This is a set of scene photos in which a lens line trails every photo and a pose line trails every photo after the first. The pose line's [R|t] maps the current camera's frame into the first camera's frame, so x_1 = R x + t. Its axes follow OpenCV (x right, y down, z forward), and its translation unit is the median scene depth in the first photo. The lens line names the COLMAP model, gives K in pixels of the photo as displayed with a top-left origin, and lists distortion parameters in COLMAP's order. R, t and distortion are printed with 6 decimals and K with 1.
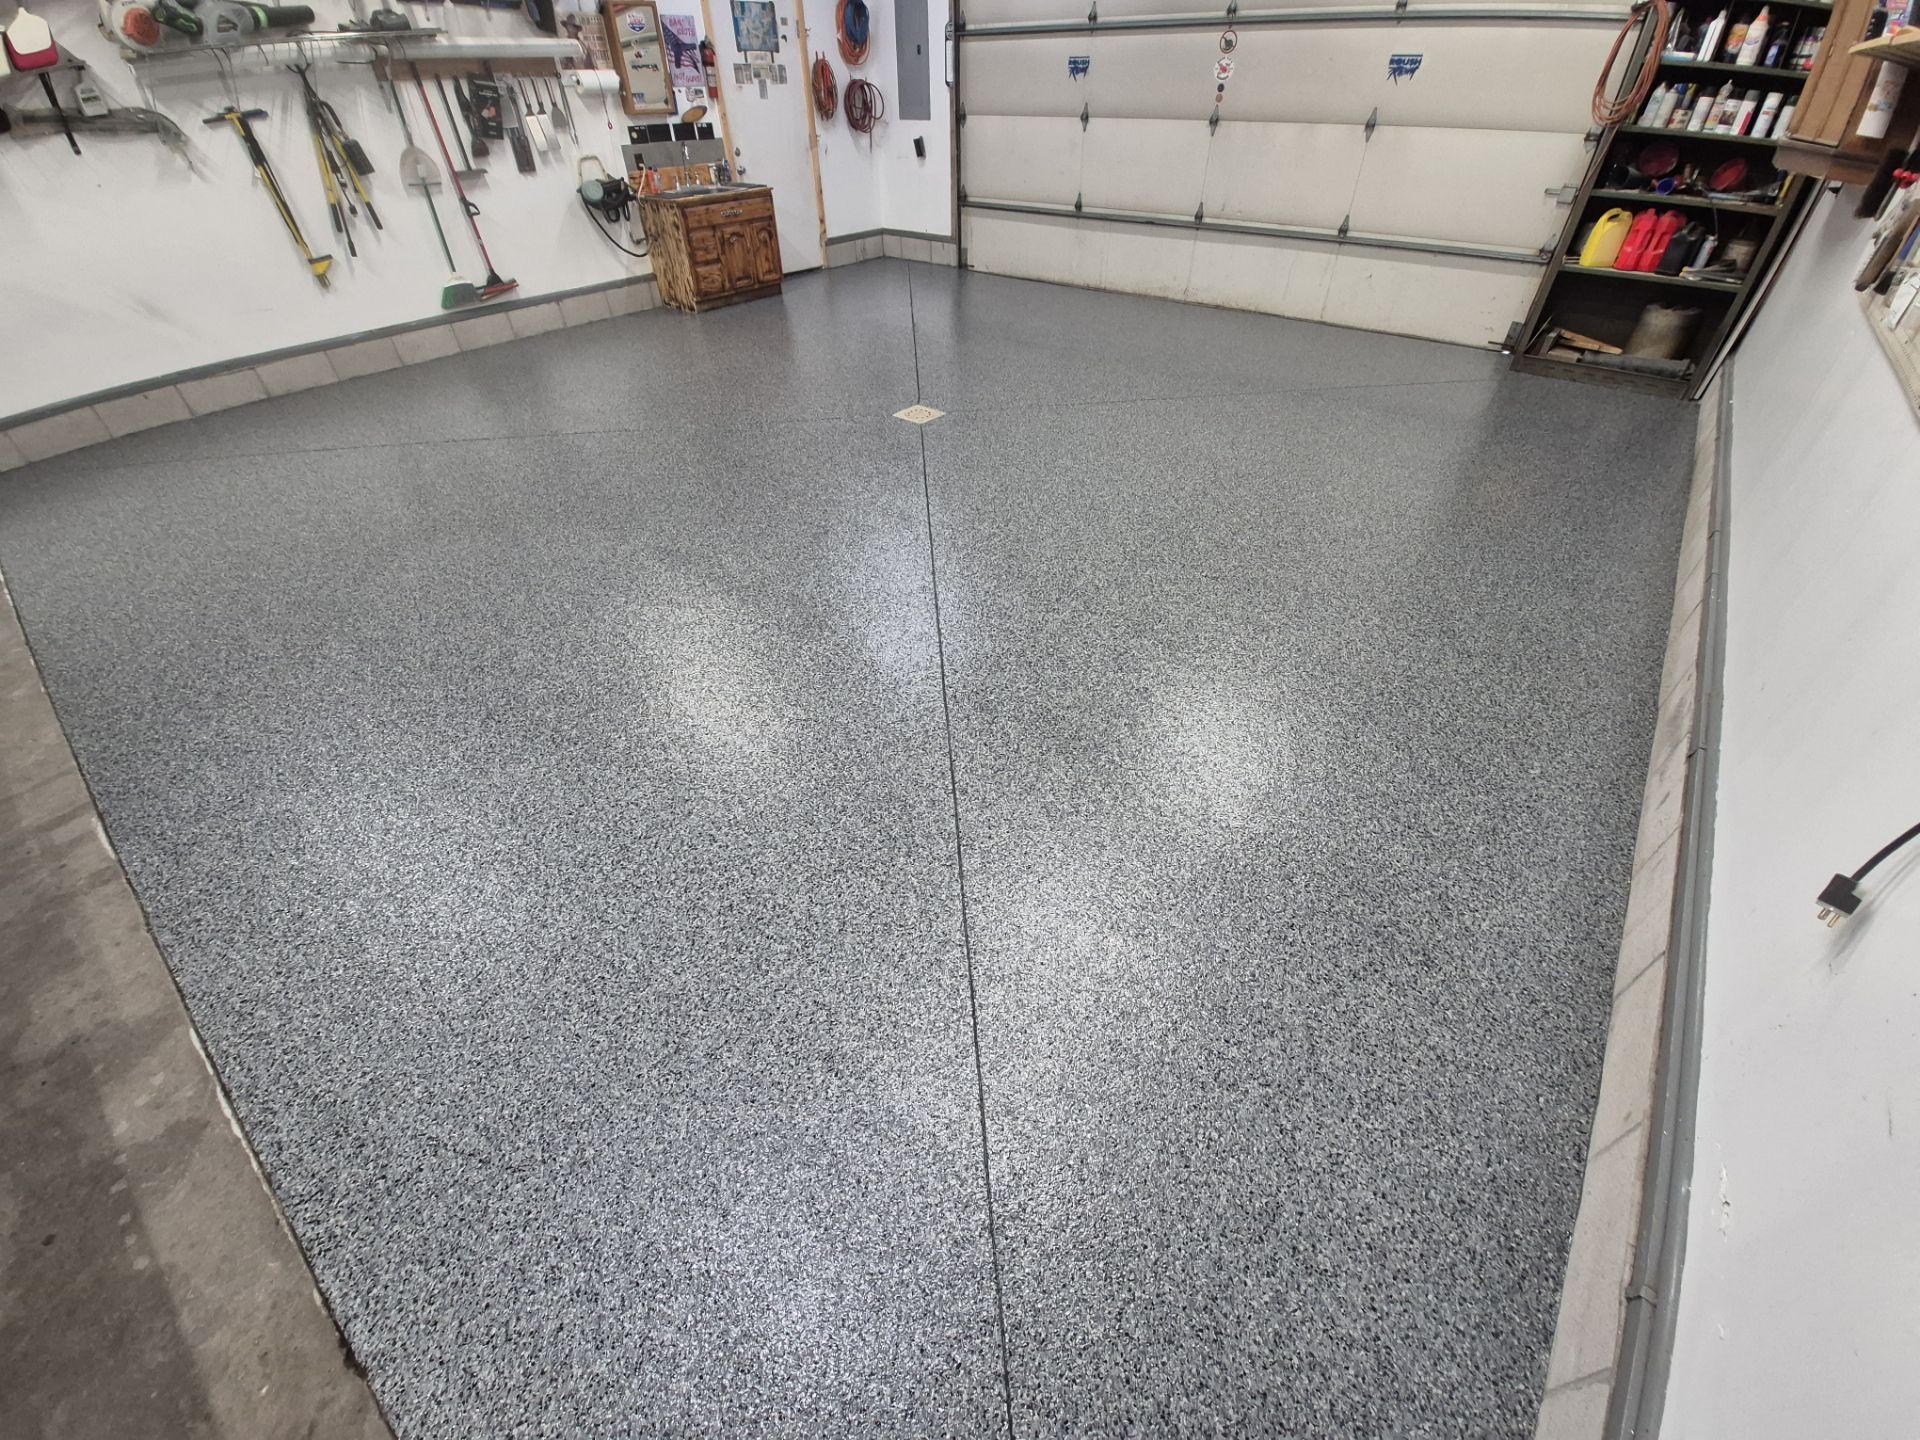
lens RADIAL K [[752.3, 0, 960.6], [0, 752.3, 714.7], [0, 0, 1]] dist [-0.002134, -0.009883]
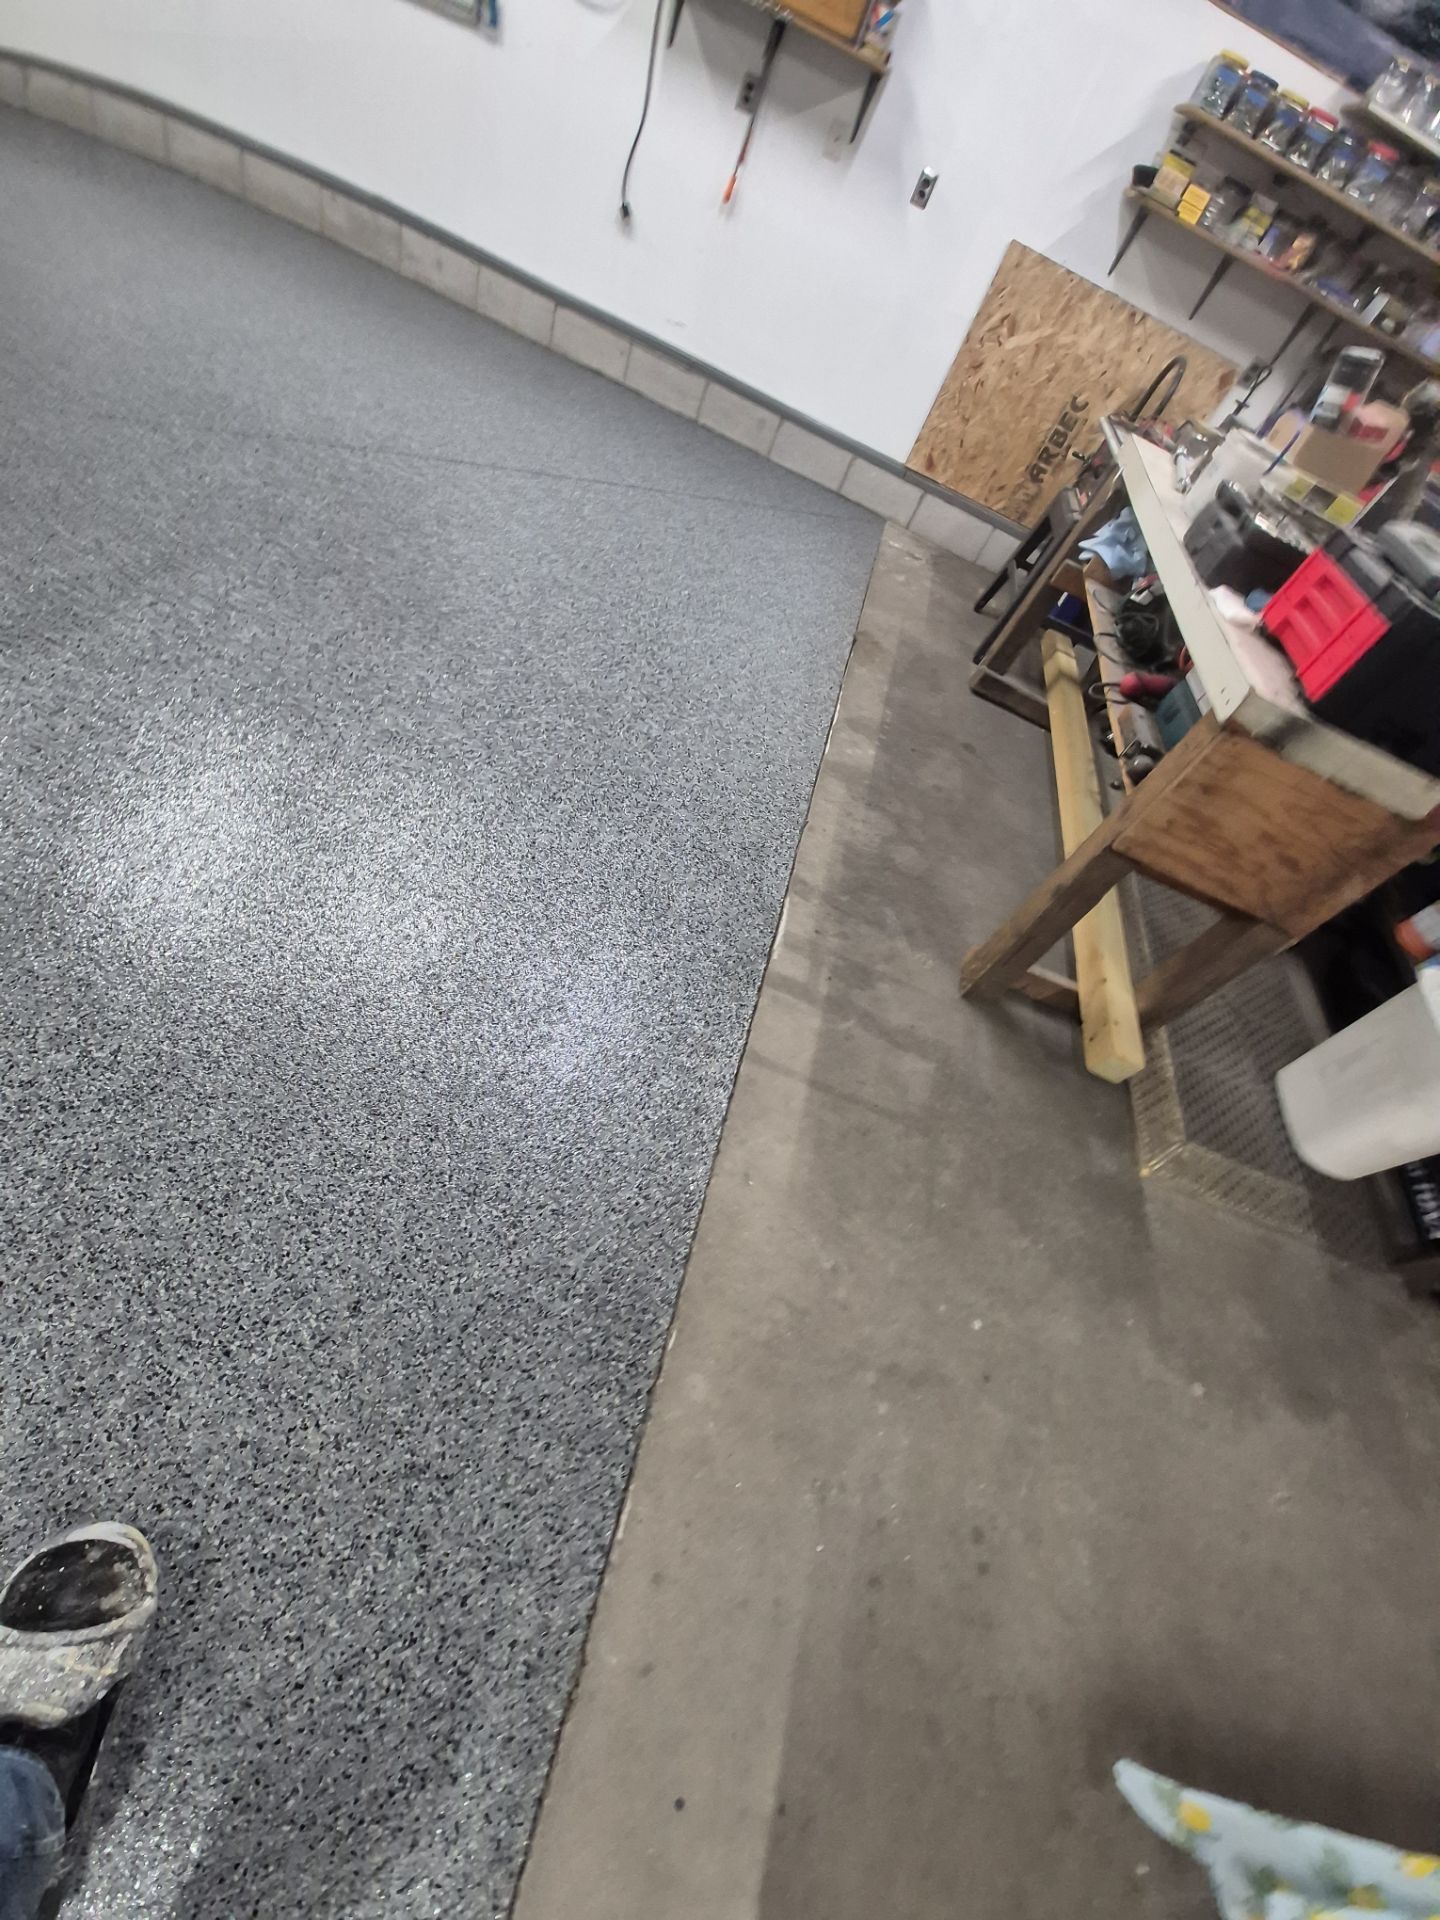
lens RADIAL K [[757.7, 0, 720.0], [0, 757.7, 960.0], [0, 0, 1]] dist [-0.000324, -0.011397]
pose [[-0.393117, -0.797527, 0.457613, -1.538920], [0.307682, 0.354894, 0.882826, -0.685841], [-0.866482, 0.487853, 0.105870, 0.933327]]
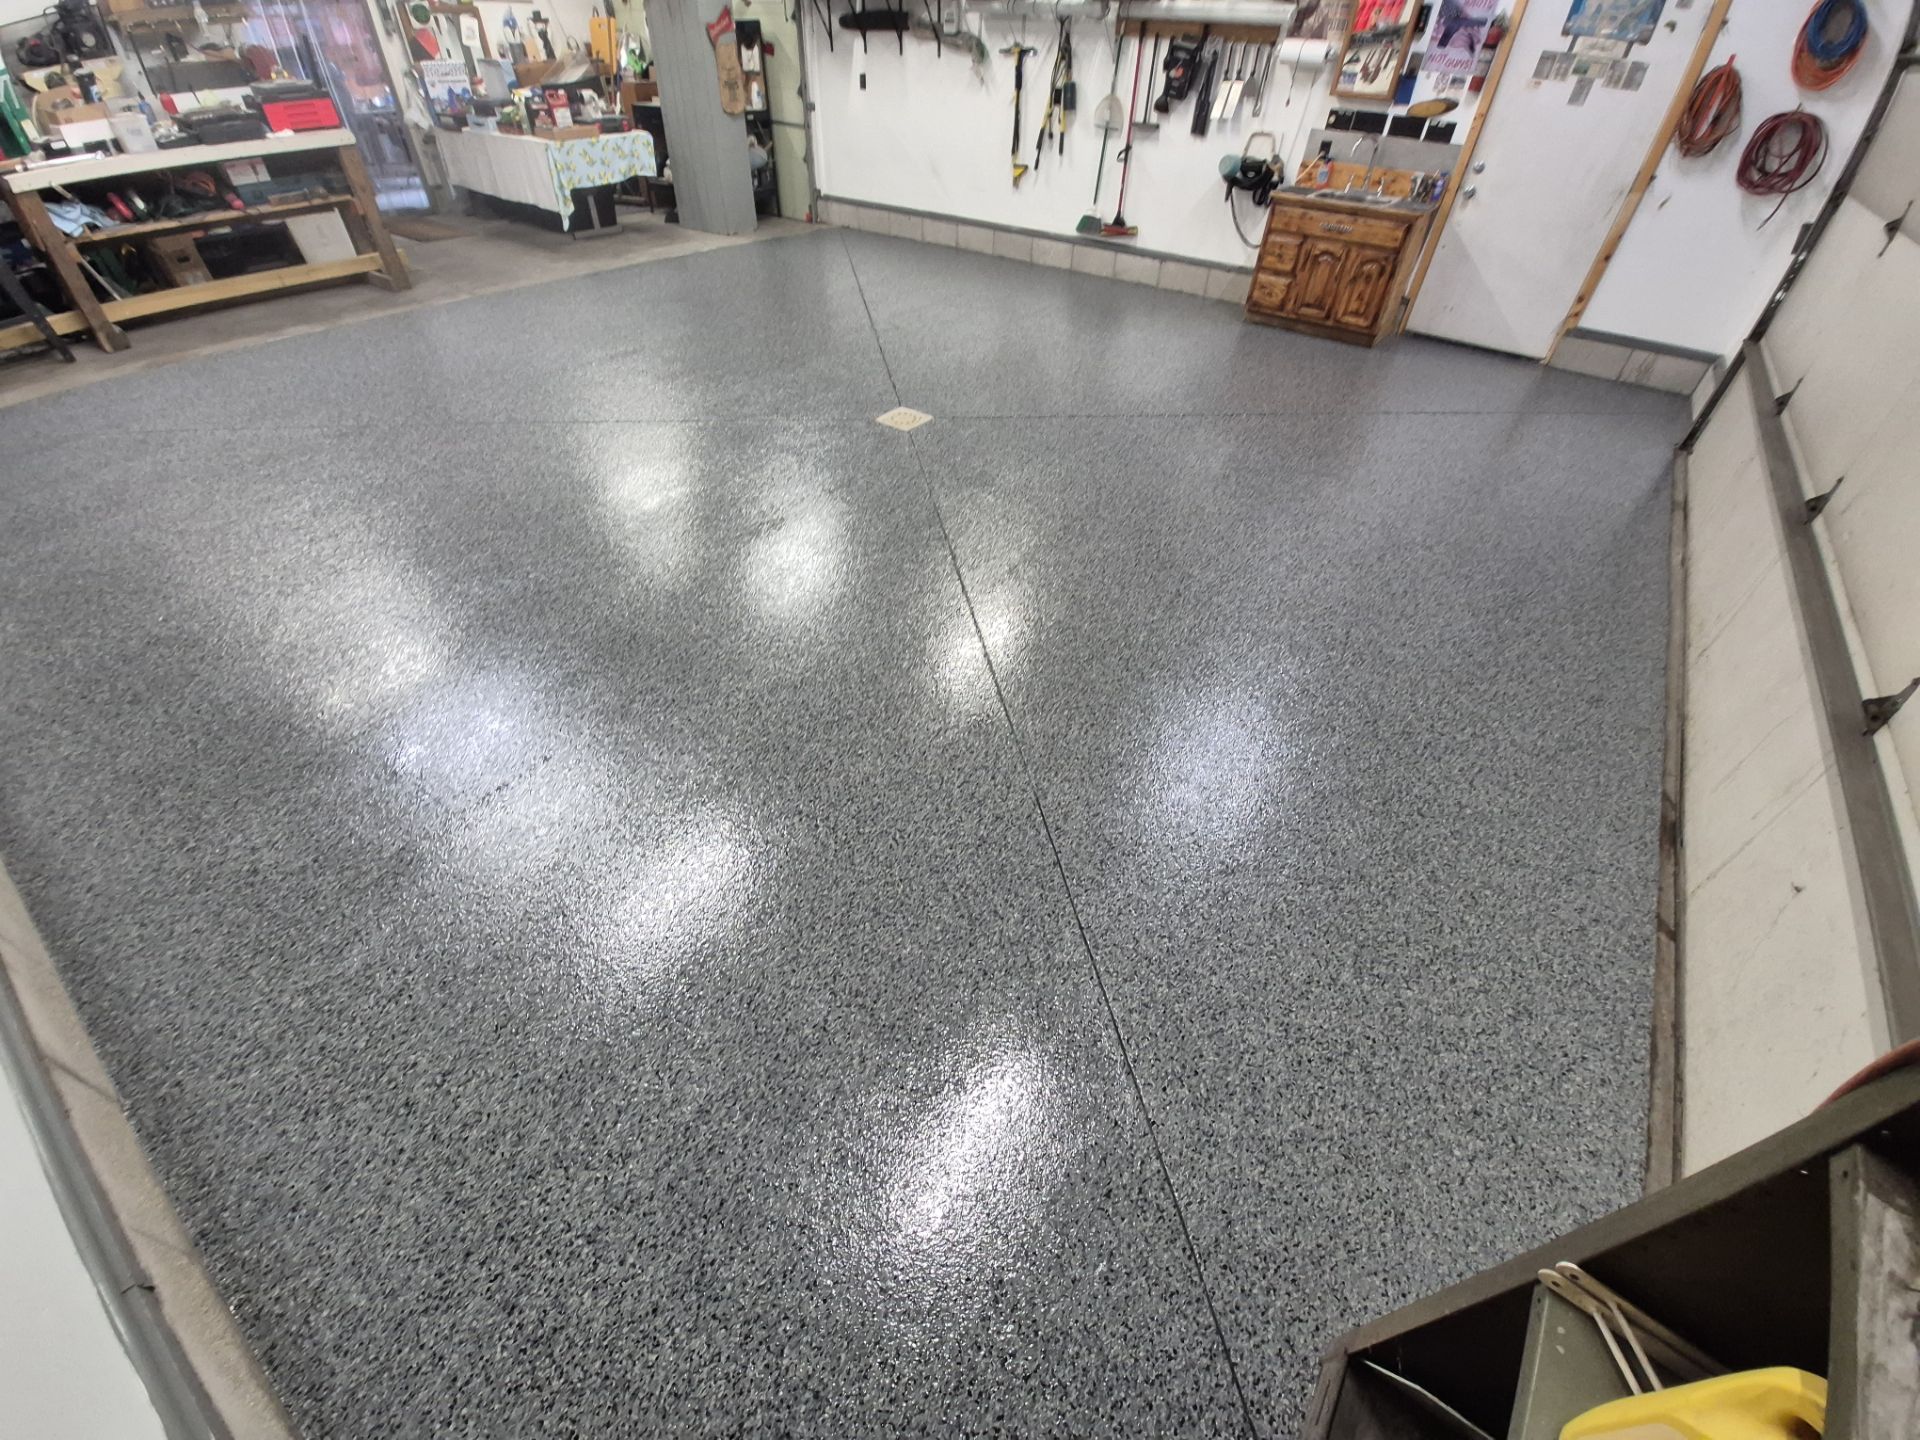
lens RADIAL K [[757.7, 0, 951.4], [0, 757.7, 712.0], [0, 0, 1]] dist [-0.000324, -0.011397]
pose [[0.034723, 0.678854, -0.733452, 1.830611], [-0.673385, 0.558183, 0.484752, -1.455295], [0.738476, 0.477063, 0.476512, 1.649831]]
